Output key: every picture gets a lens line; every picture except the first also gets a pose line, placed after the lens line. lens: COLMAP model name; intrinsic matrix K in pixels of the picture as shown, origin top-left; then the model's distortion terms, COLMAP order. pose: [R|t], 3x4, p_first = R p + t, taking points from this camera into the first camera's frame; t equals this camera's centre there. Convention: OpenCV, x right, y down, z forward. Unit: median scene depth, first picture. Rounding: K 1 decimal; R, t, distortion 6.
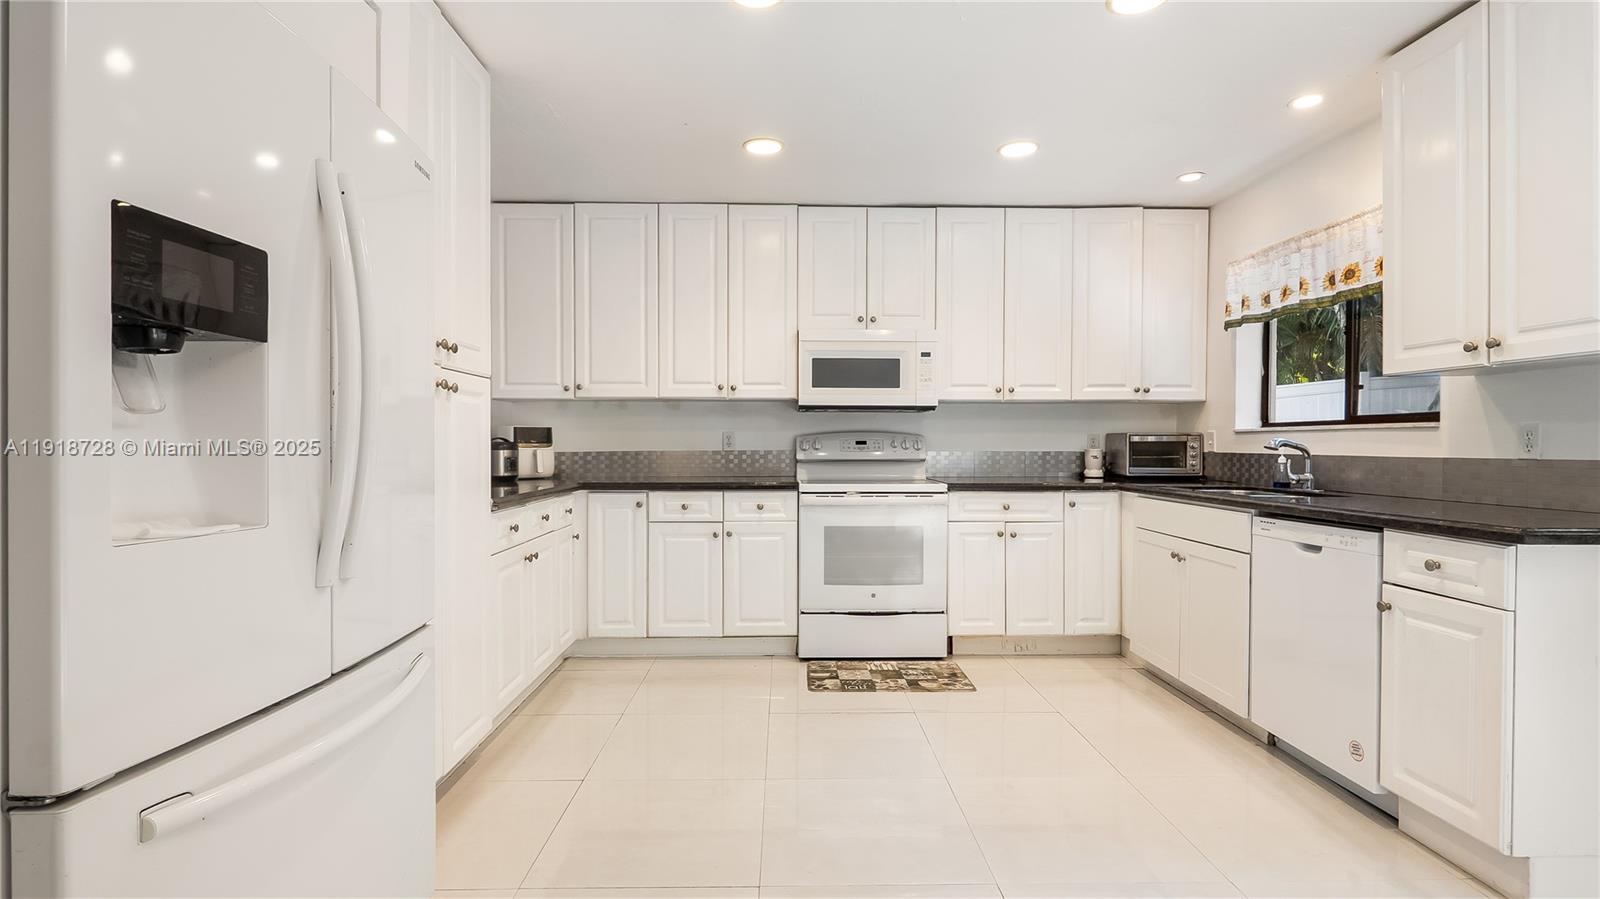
lens RADIAL K [[747.6, 0, 797.7], [0, 747.6, 454.8], [0, 0, 1]] dist [-0.002334, 0.000151]
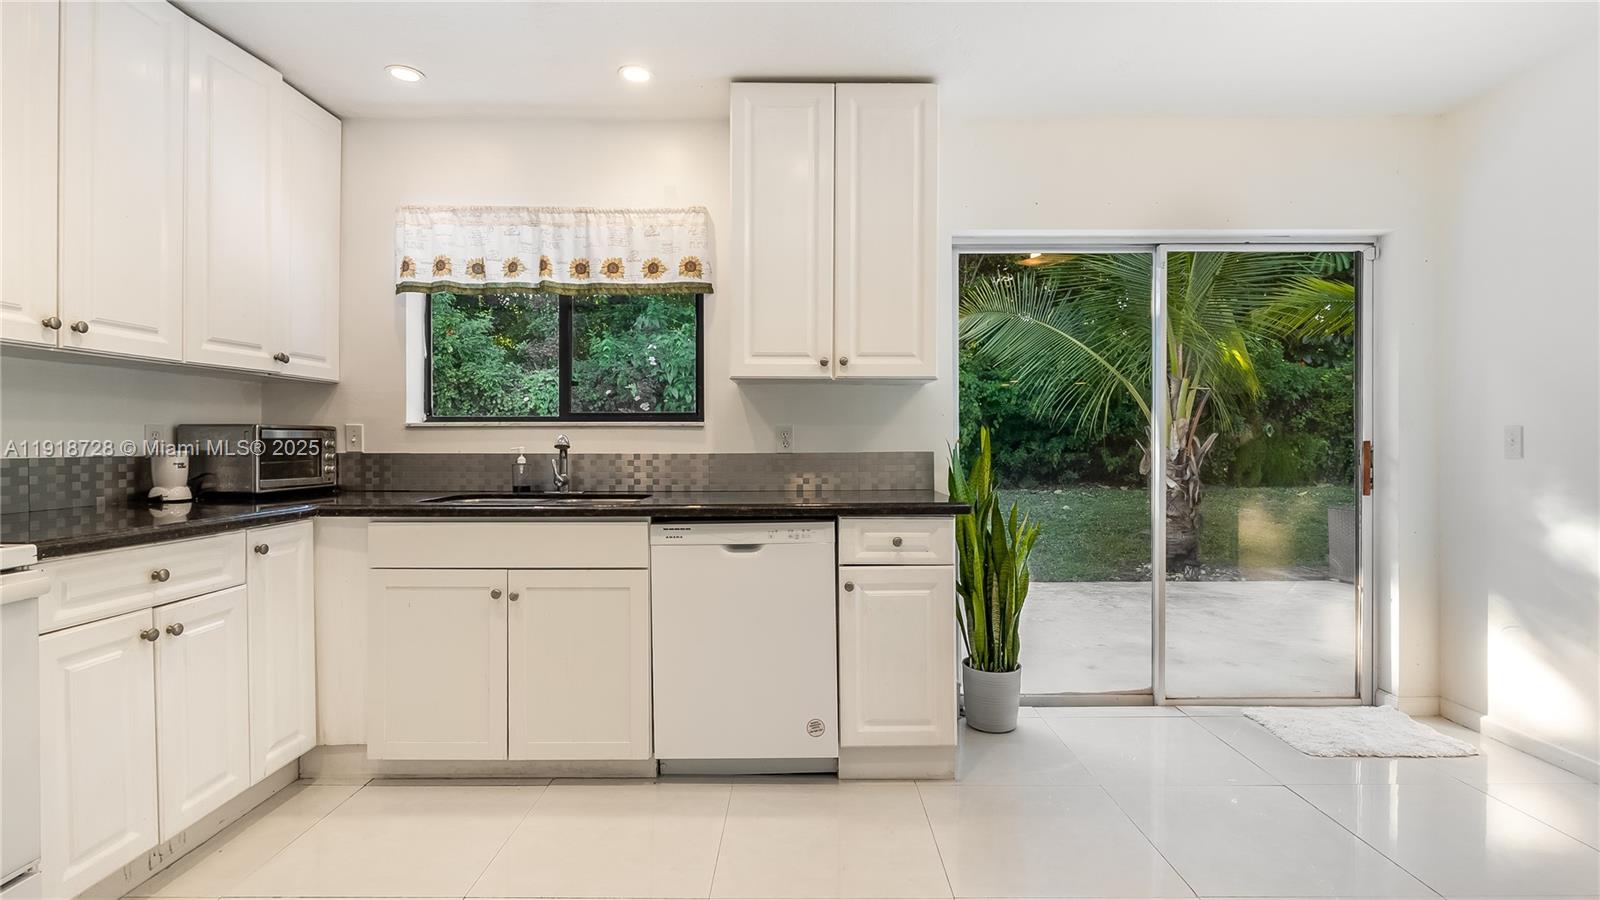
lens RADIAL K [[746.2, 0, 800.0], [0, 746.2, 450.0], [0, 0, 1]] dist [-0.004380, 0.000000]
pose [[0.019901, -0.012743, 0.999721, -0.187123], [0.016091, 0.999793, 0.012423, -0.009319], [-0.999672, 0.015840, 0.020101, 0.587344]]
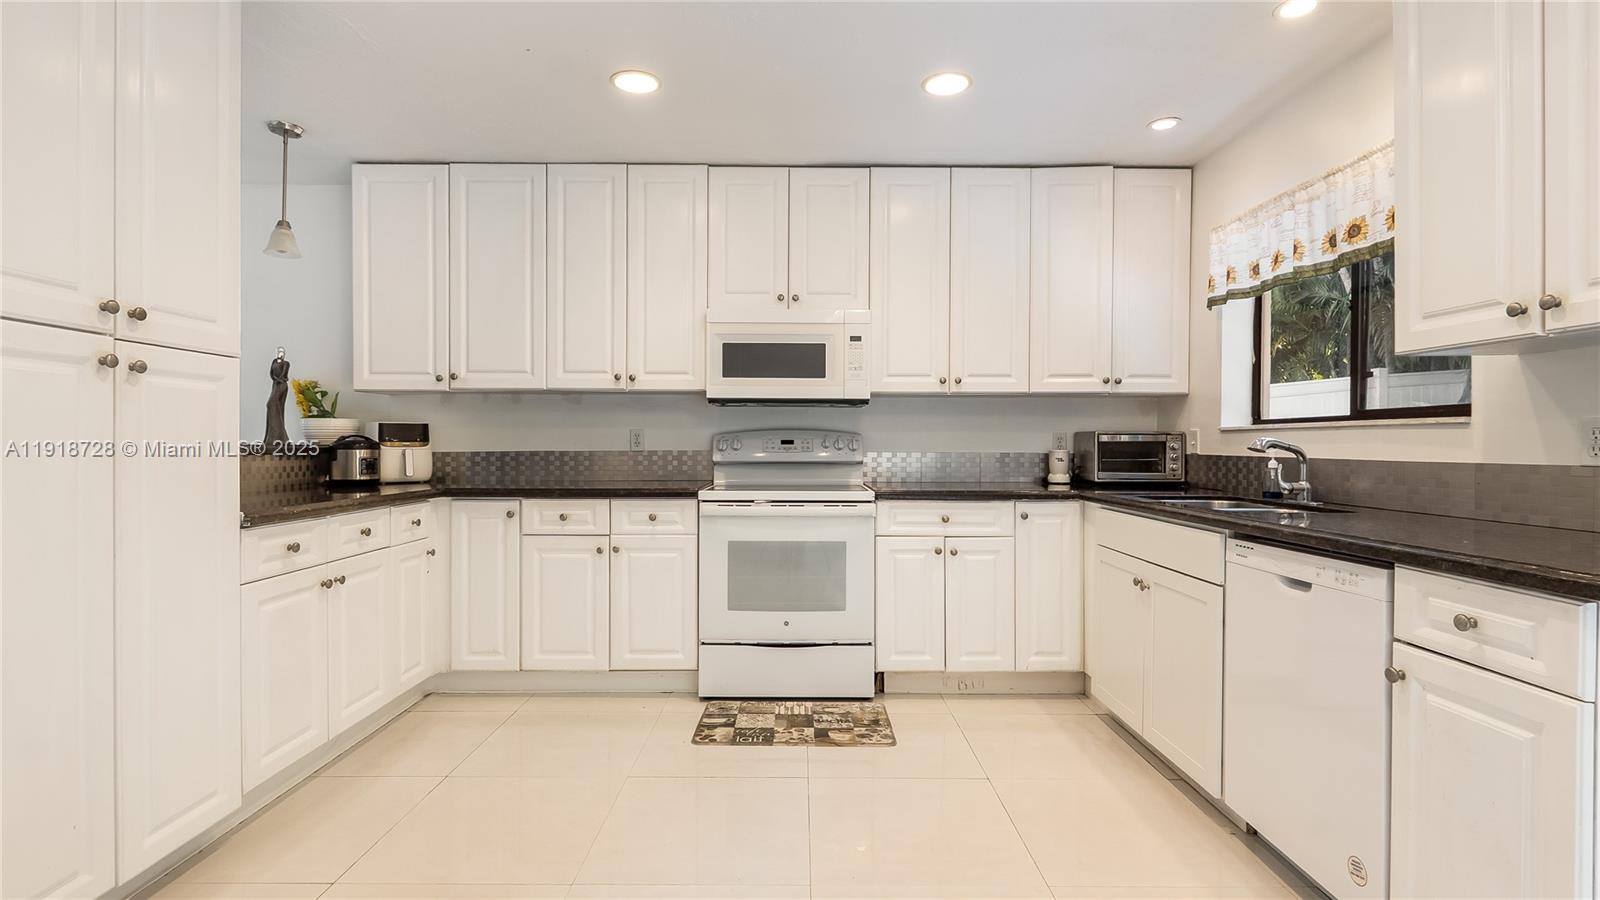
lens RADIAL K [[746.2, 0, 800.0], [0, 746.2, 450.0], [0, 0, 1]] dist [-0.004380, 0.000000]
pose [[0.999849, 0.002670, -0.017195, 0.130810], [-0.002777, 0.999977, -0.006187, -0.002101], [0.017178, 0.006233, 0.999833, 0.159464]]
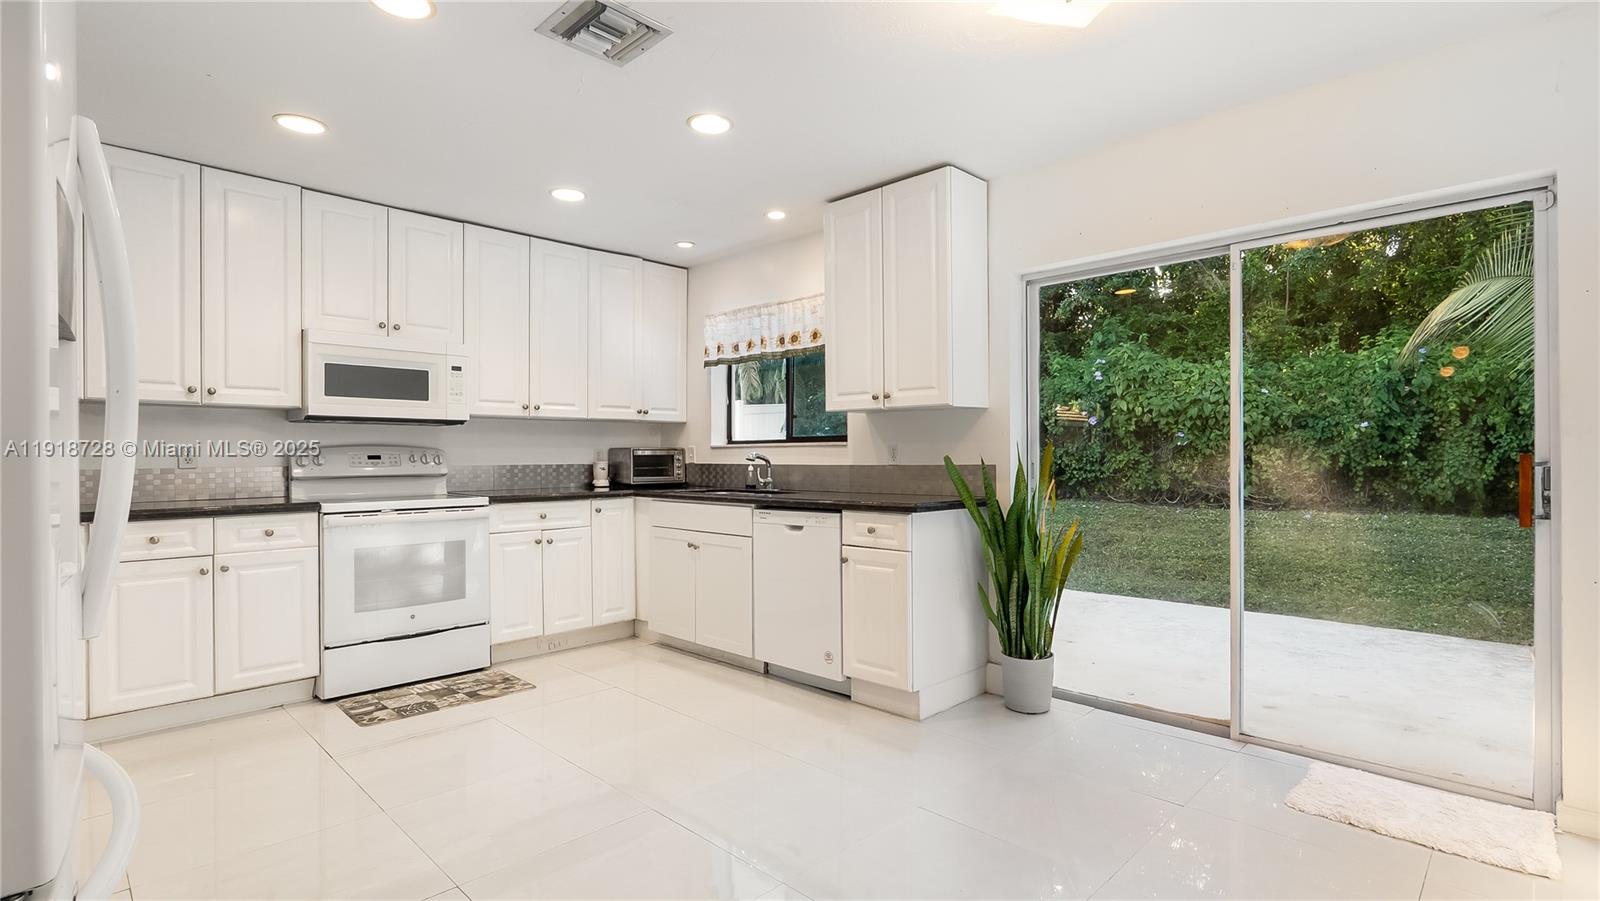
lens RADIAL K [[760.3, 0, 803.8], [0, 760.3, 460.1], [0, 0, 1]] dist [-0.000931, 0.000038]
pose [[0.716861, -0.007909, 0.697171, -0.217580], [0.015371, 0.999872, -0.004462, -0.000462], [-0.697047, 0.013915, 0.716891, -0.050103]]
